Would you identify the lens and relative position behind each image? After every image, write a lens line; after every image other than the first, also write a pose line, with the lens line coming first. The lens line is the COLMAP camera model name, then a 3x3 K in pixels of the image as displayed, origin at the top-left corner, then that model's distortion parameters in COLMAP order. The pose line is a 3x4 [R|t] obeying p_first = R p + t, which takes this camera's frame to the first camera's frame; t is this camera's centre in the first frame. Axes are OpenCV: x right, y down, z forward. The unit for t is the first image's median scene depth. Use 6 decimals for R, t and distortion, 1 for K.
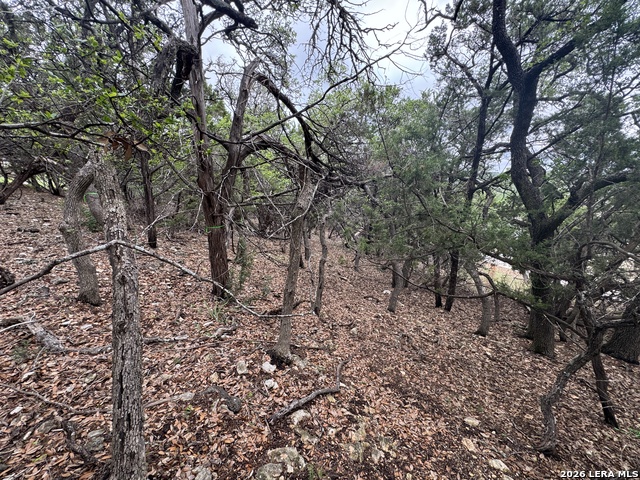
lens RADIAL K [[255.1, 0, 321.9], [0, 255.1, 242.5], [0, 0, 1]] dist [-0.000289, 0.000601]
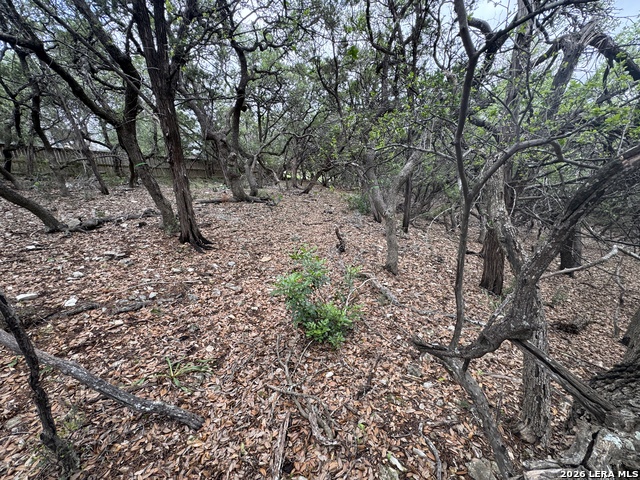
lens RADIAL K [[255.1, 0, 321.3], [0, 255.1, 238.7], [0, 0, 1]] dist [-0.000289, 0.000601]
pose [[0.720018, 0.119196, -0.683642, -0.221389], [-0.092672, 0.992830, 0.075501, -0.002981], [0.687740, 0.008992, 0.725901, -0.176315]]
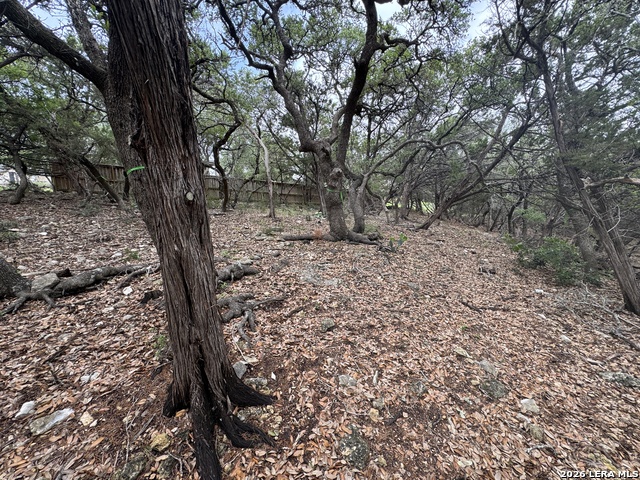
lens RADIAL K [[255.1, 0, 320.5], [0, 255.1, 238.6], [0, 0, 1]] dist [-0.000289, 0.000601]
pose [[0.435212, 0.093472, -0.895463, -1.028025], [-0.174133, 0.984555, 0.018140, -0.112893], [0.883328, 0.148034, 0.444766, 0.199604]]
